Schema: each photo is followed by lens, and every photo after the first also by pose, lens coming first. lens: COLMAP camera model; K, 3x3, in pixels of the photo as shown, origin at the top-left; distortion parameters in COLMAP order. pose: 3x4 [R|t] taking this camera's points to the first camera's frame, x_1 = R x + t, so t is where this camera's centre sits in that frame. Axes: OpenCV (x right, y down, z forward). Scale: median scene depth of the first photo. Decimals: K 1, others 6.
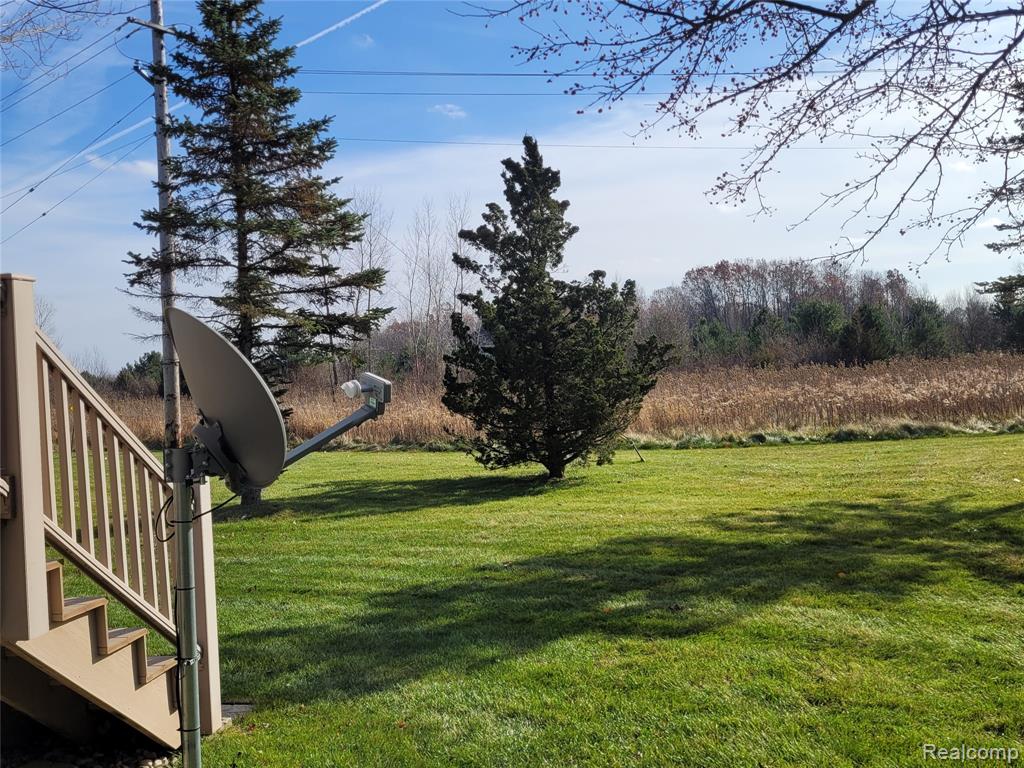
lens RADIAL K [[1001.0, 0, 510.5], [0, 1001.0, 380.5], [0, 0, 1]] dist [0.048238, 0.000000]
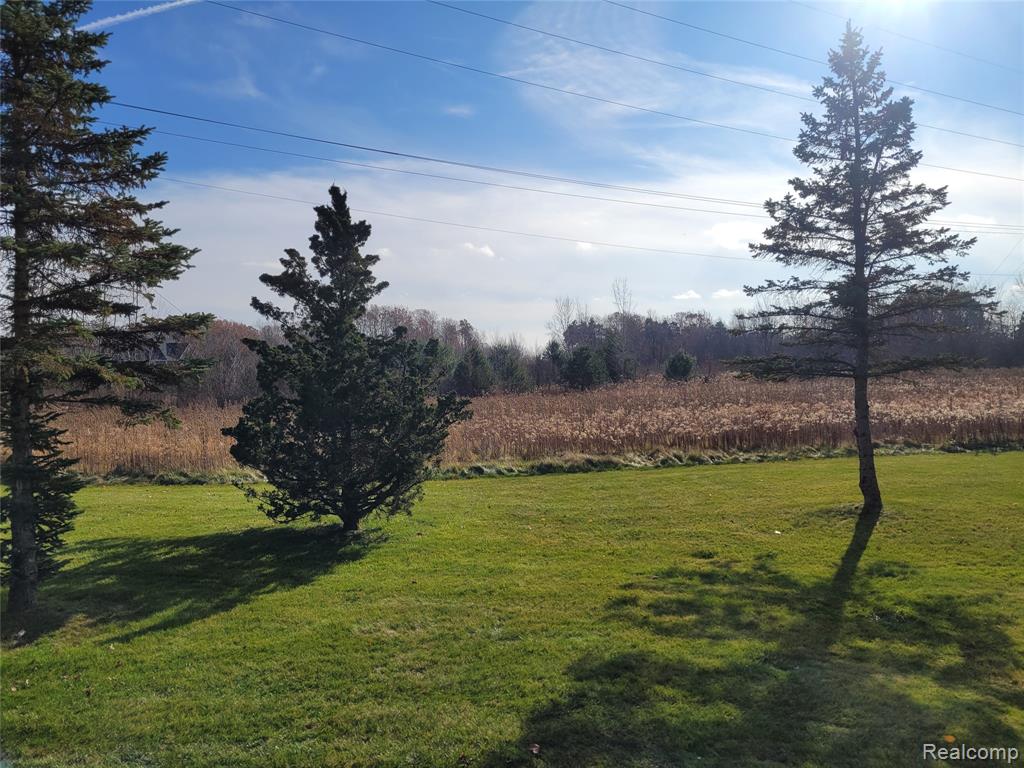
lens RADIAL K [[748.9, 0, 503.7], [0, 748.9, 380.1], [0, 0, 1]] dist [0.013556, -0.005059]
pose [[0.902965, 0.038068, 0.428025, -0.143275], [-0.031936, 0.999259, -0.021500, -0.041036], [-0.428526, 0.005745, 0.903511, 0.259518]]
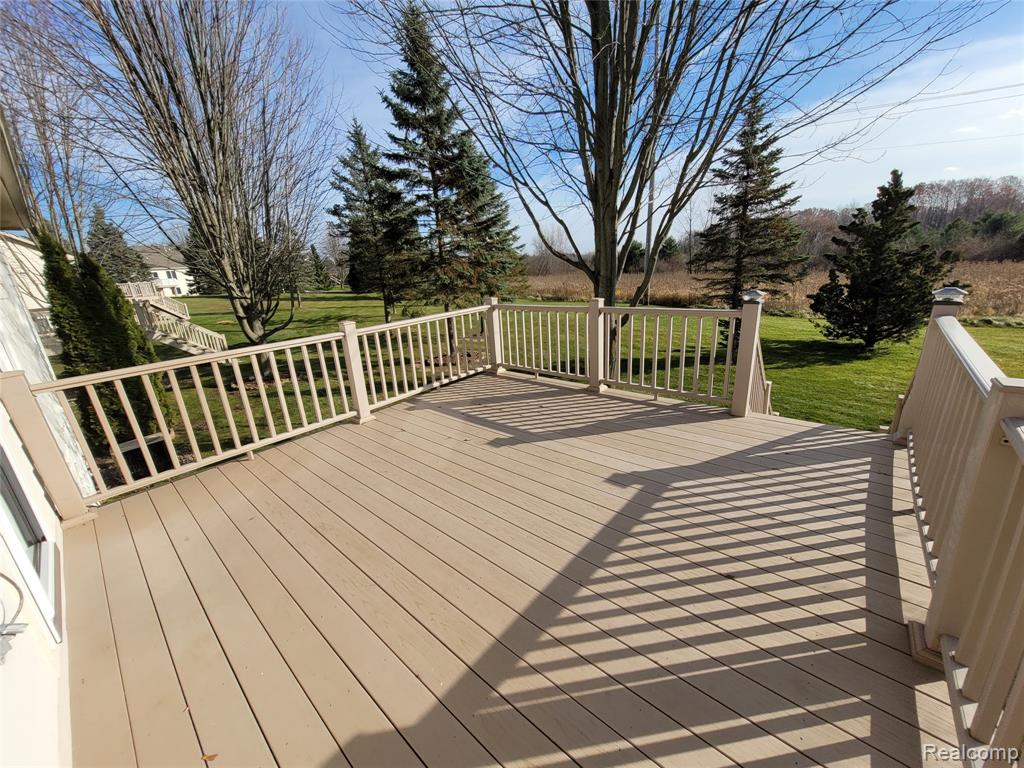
lens RADIAL K [[396.2, 0, 518.1], [0, 396.2, 380.0], [0, 0, 1]] dist [0.001272, -0.000117]
pose [[0.869592, 0.136845, -0.474429, -0.194529], [0.016017, 0.952506, 0.304099, -0.104359], [0.493510, -0.272041, 0.826100, -0.084470]]
